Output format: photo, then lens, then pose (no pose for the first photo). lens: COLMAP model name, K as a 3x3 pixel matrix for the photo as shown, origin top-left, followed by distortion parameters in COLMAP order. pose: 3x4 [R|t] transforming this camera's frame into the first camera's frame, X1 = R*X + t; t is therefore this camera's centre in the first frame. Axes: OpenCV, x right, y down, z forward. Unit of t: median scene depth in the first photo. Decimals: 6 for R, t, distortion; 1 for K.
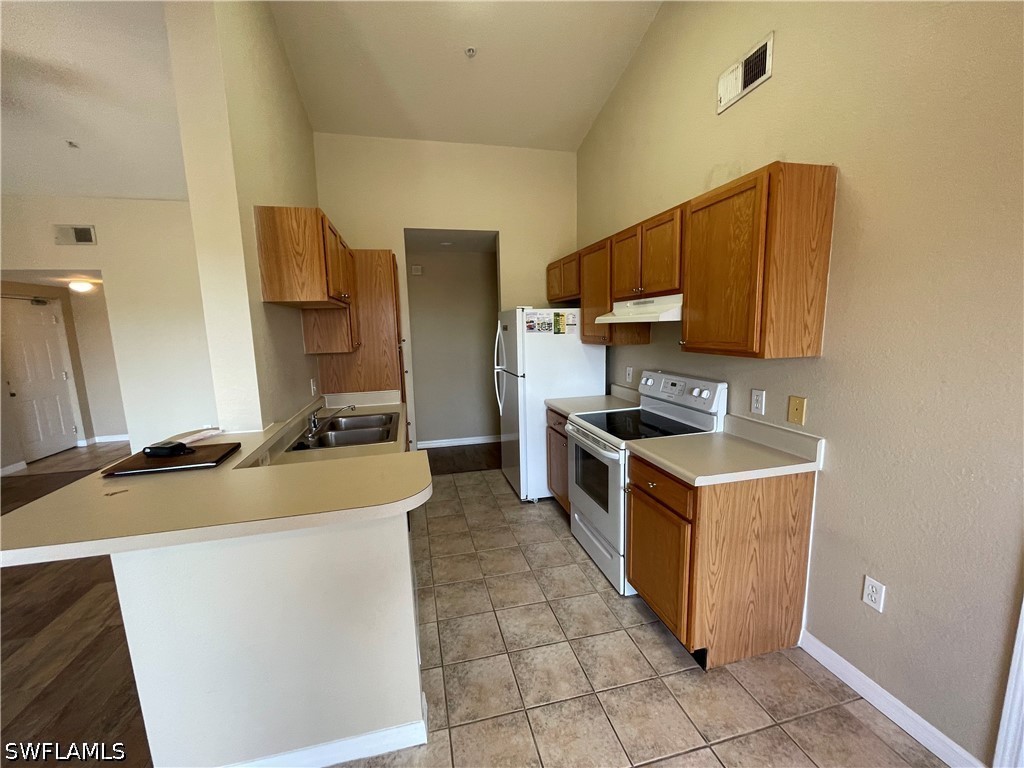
lens RADIAL K [[410.9, 0, 508.2], [0, 410.9, 386.6], [0, 0, 1]] dist [-0.000806, 0.000164]
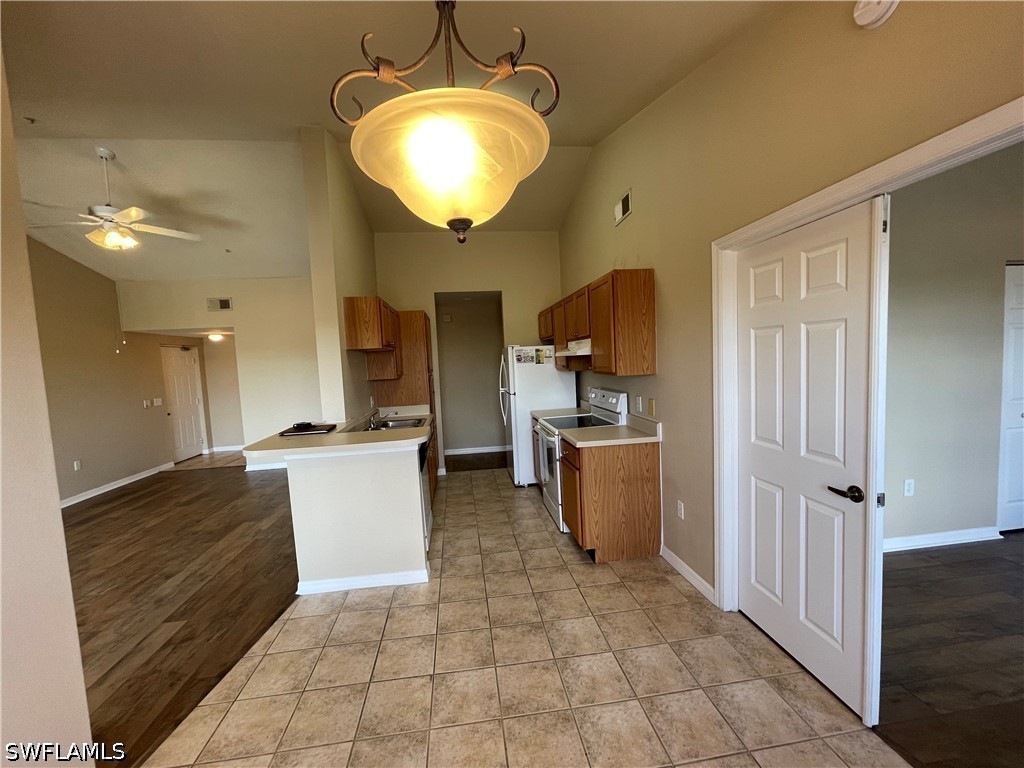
lens RADIAL K [[410.9, 0, 509.2], [0, 410.9, 386.3], [0, 0, 1]] dist [-0.000806, 0.000164]
pose [[0.993470, -0.014876, -0.113120, 0.235338], [0.006449, 0.997200, -0.074505, 0.069323], [0.113912, 0.073289, 0.990784, -0.524662]]
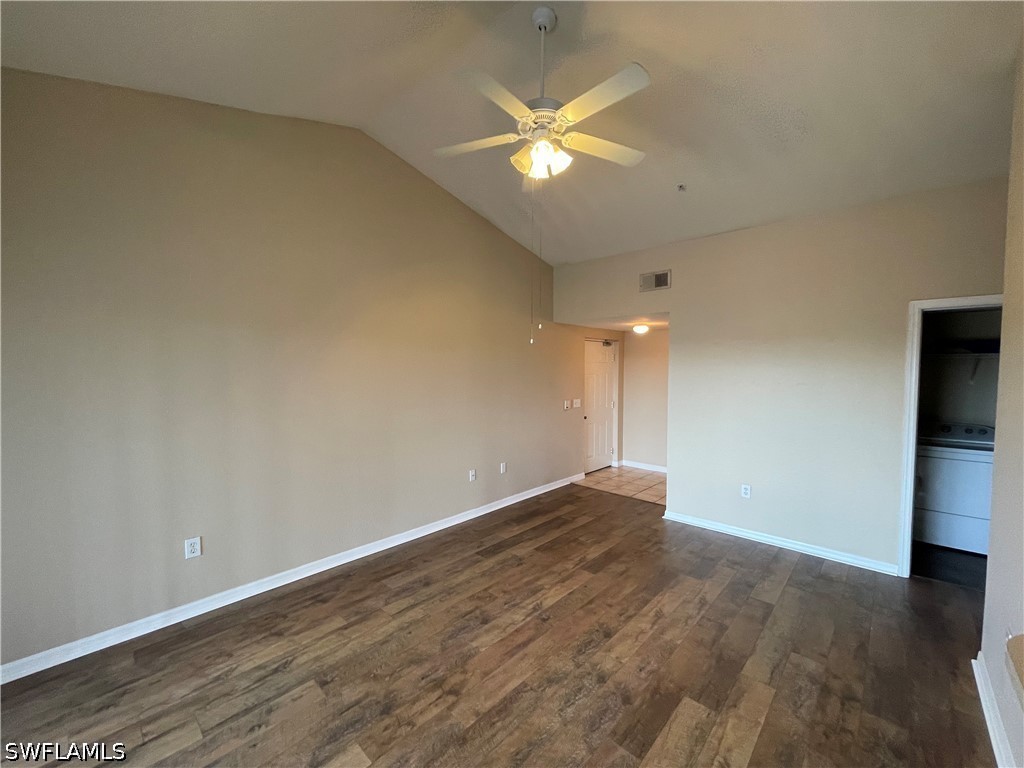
lens RADIAL K [[410.9, 0, 513.9], [0, 410.9, 386.8], [0, 0, 1]] dist [-0.000806, 0.000164]
pose [[0.553533, 0.068166, -0.830033, -0.558016], [-0.138959, 0.990233, -0.011347, -0.054372], [0.821153, 0.121621, 0.557599, 0.216165]]
